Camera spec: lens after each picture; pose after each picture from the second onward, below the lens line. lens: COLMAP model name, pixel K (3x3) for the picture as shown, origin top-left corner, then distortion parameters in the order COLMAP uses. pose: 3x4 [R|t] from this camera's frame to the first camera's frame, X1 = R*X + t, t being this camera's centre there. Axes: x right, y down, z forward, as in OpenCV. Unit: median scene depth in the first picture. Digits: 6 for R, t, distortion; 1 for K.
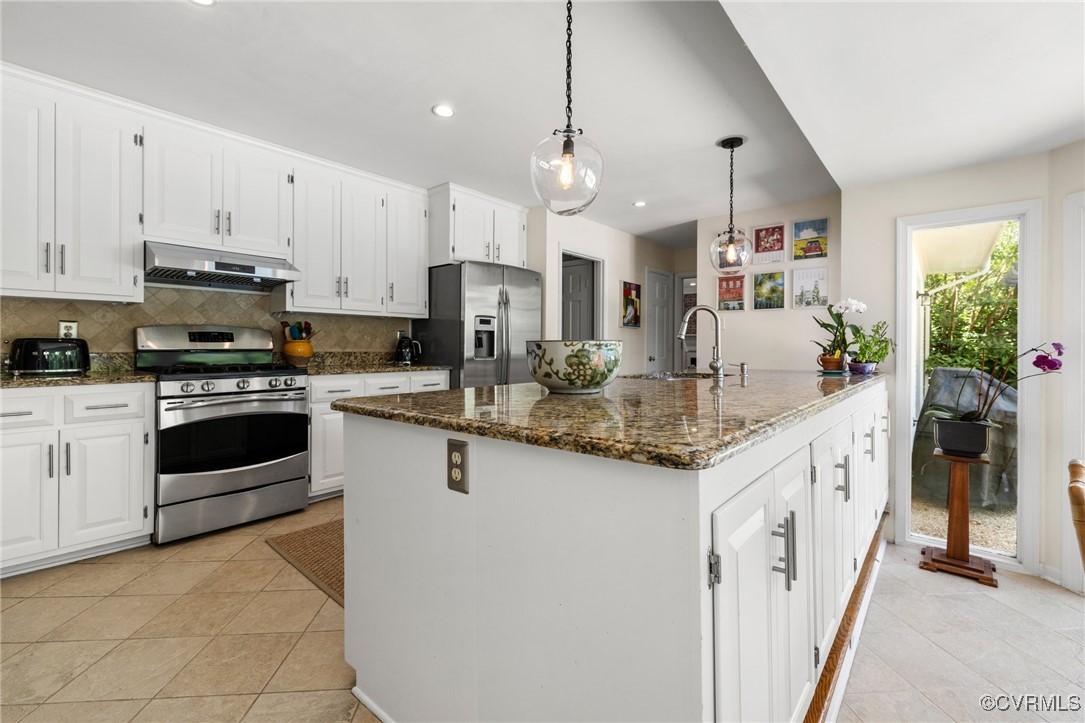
lens RADIAL K [[462.6, 0, 554.7], [0, 462.6, 345.5], [0, 0, 1]] dist [-0.001497, 0.000146]
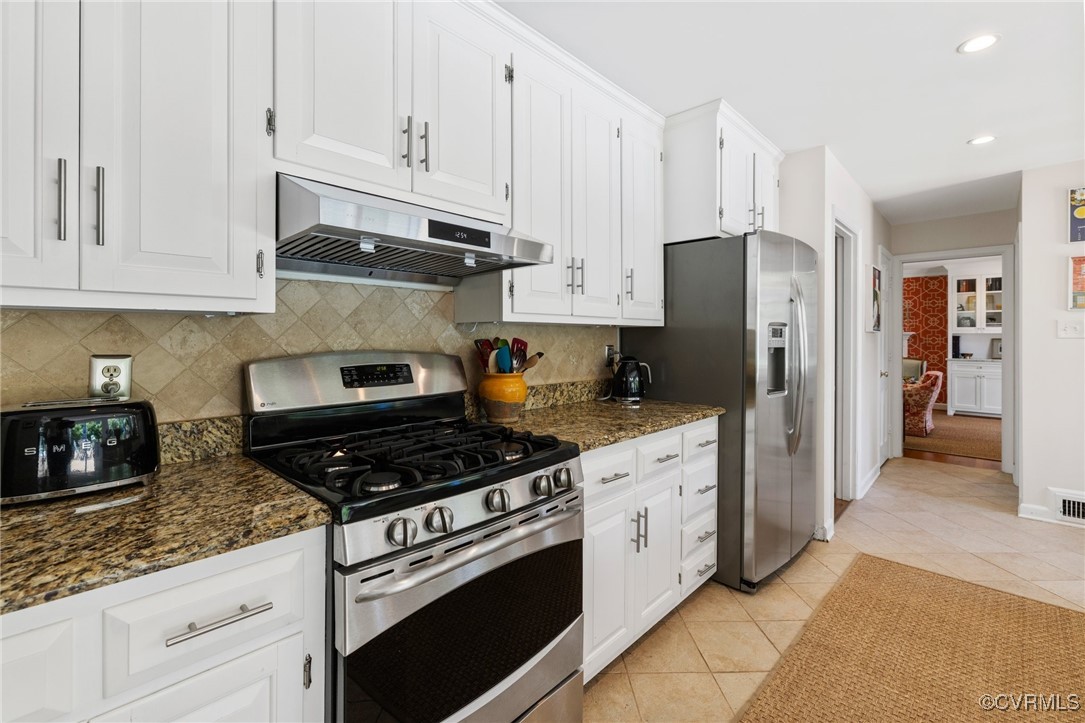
lens RADIAL K [[462.6, 0, 548.4], [0, 462.6, 333.8], [0, 0, 1]] dist [-0.001497, 0.000146]
pose [[0.998844, -0.002210, -0.048018, -0.566771], [0.002026, 0.999990, -0.003895, -0.066213], [0.048026, 0.003793, 0.998839, 0.533743]]
